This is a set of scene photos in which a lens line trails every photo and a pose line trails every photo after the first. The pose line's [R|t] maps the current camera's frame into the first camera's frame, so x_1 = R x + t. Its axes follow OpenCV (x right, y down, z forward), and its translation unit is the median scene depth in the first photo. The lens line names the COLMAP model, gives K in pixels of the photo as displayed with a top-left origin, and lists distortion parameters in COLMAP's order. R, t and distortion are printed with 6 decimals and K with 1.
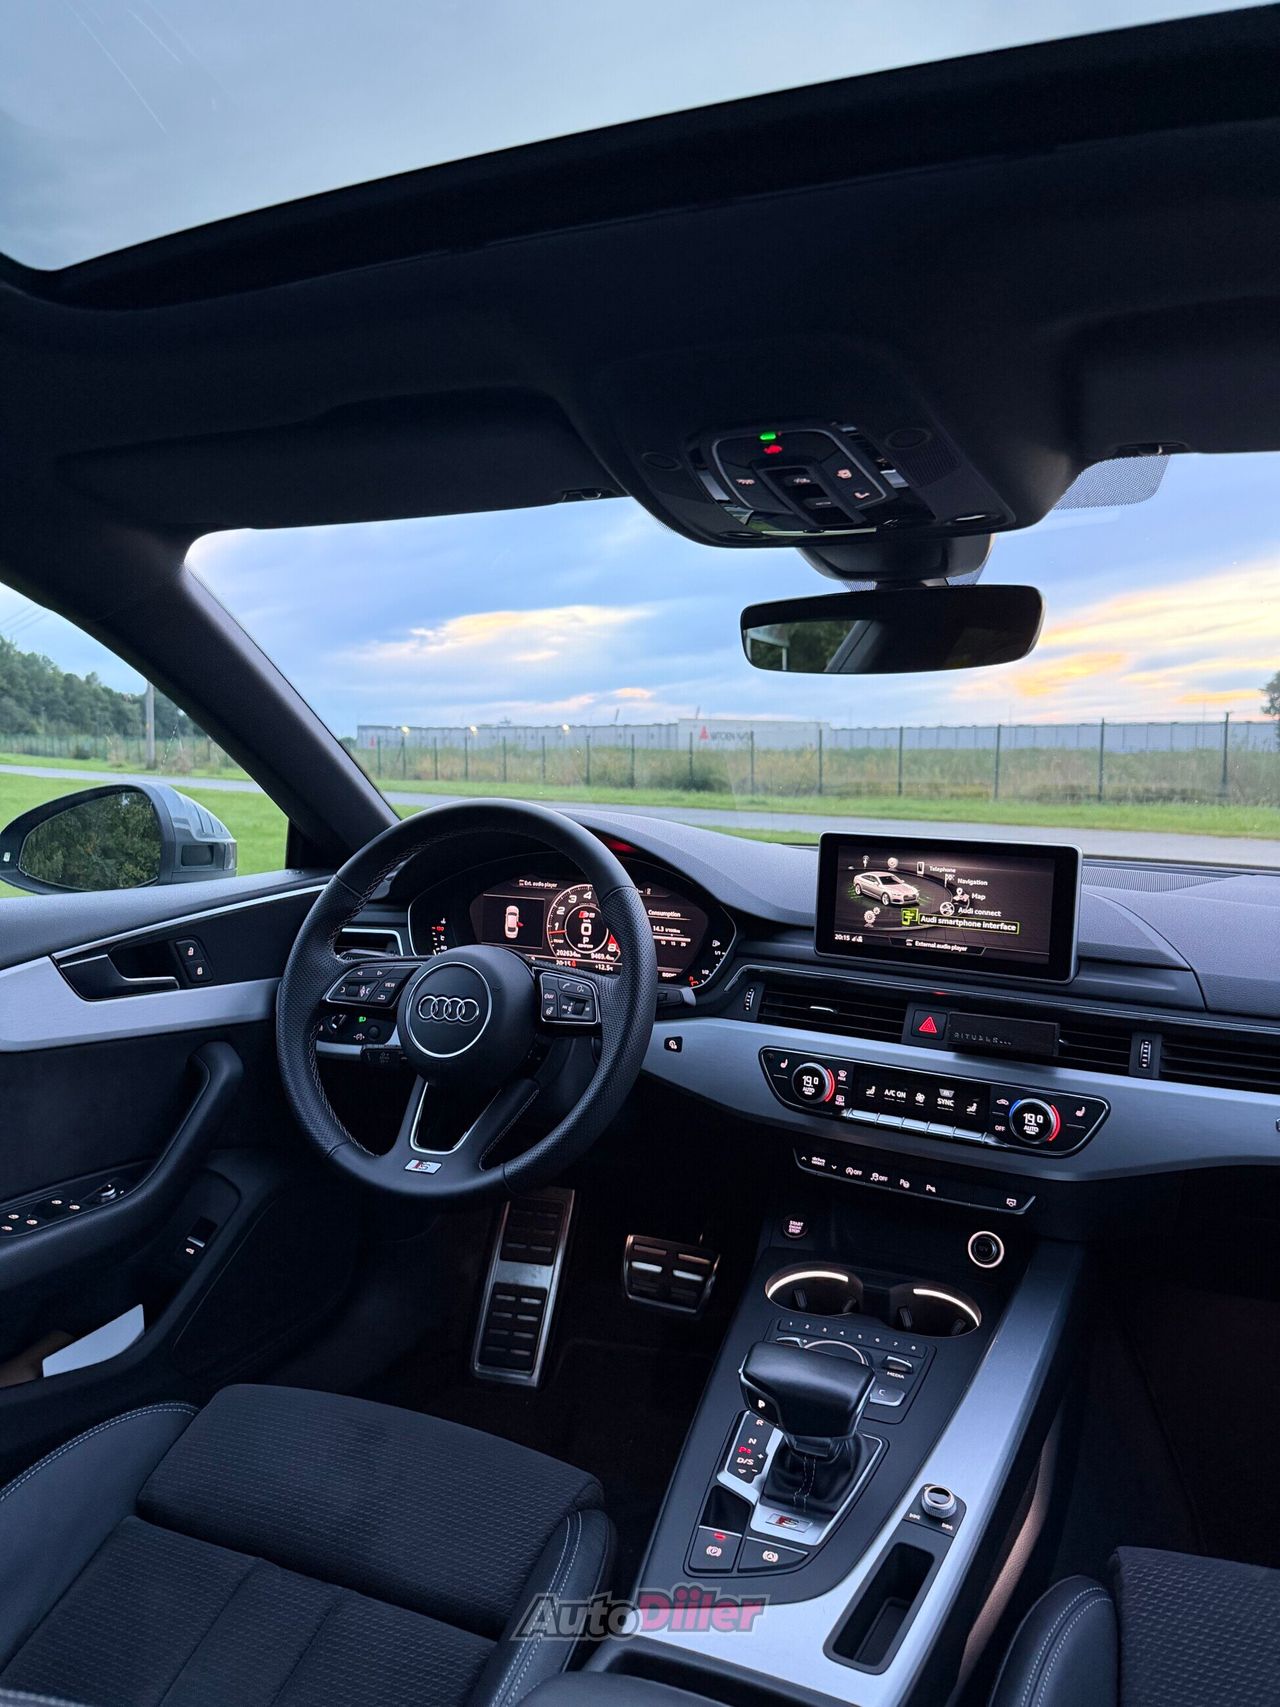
lens RADIAL K [[1246.9, 0, 642.6], [0, 1246.9, 871.4], [0, 0, 1]] dist [0.111660, -0.149783]
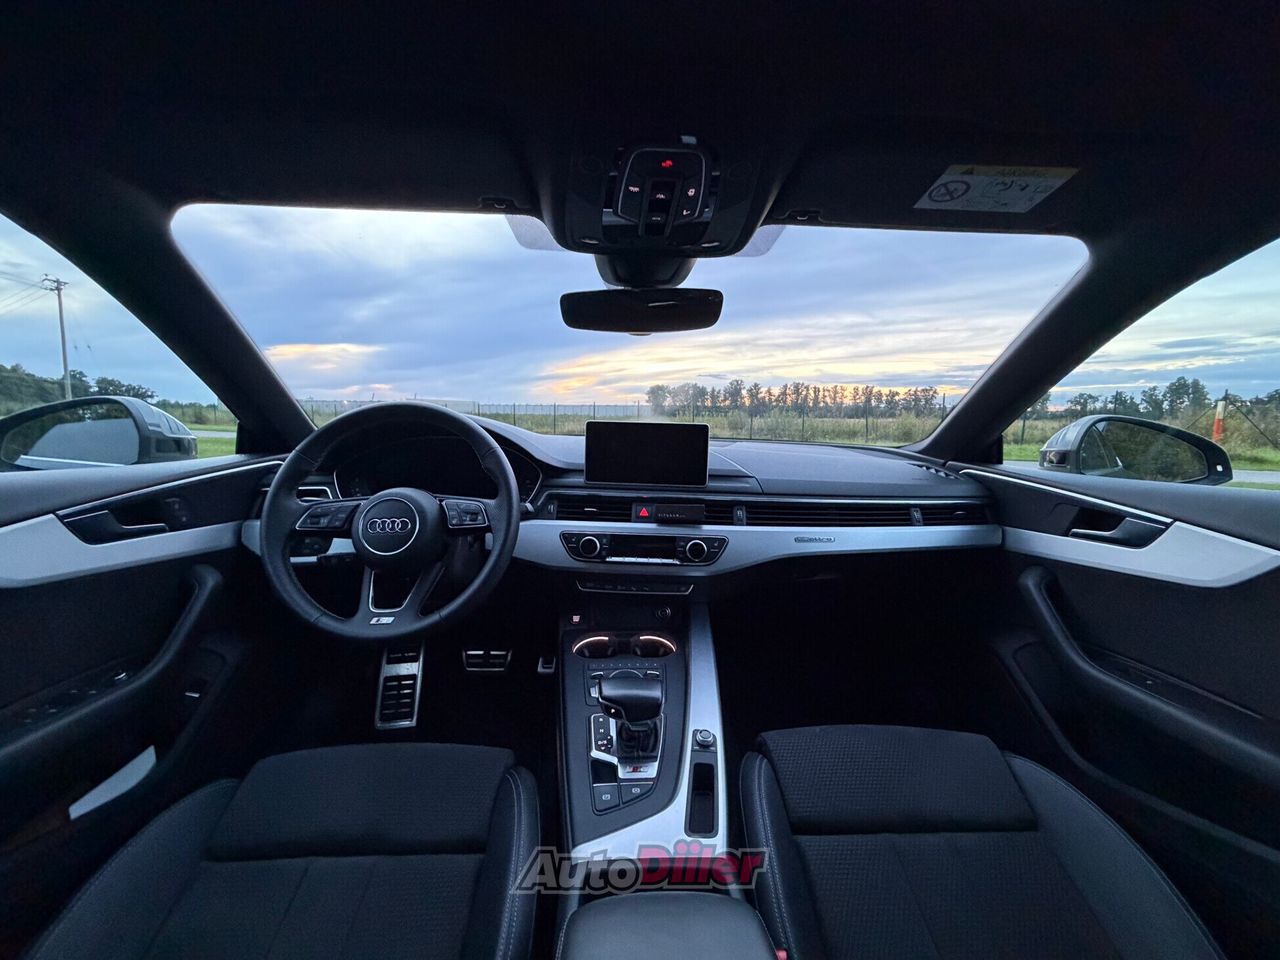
lens RADIAL K [[517.1, 0, 640.0], [0, 517.1, 480.0], [0, 0, 1]] dist [0.016263, -0.003908]
pose [[0.895995, -0.053323, 0.440851, -0.150417], [0.041677, 0.998480, 0.036066, 0.036360], [-0.442104, -0.013941, 0.896856, 0.222625]]
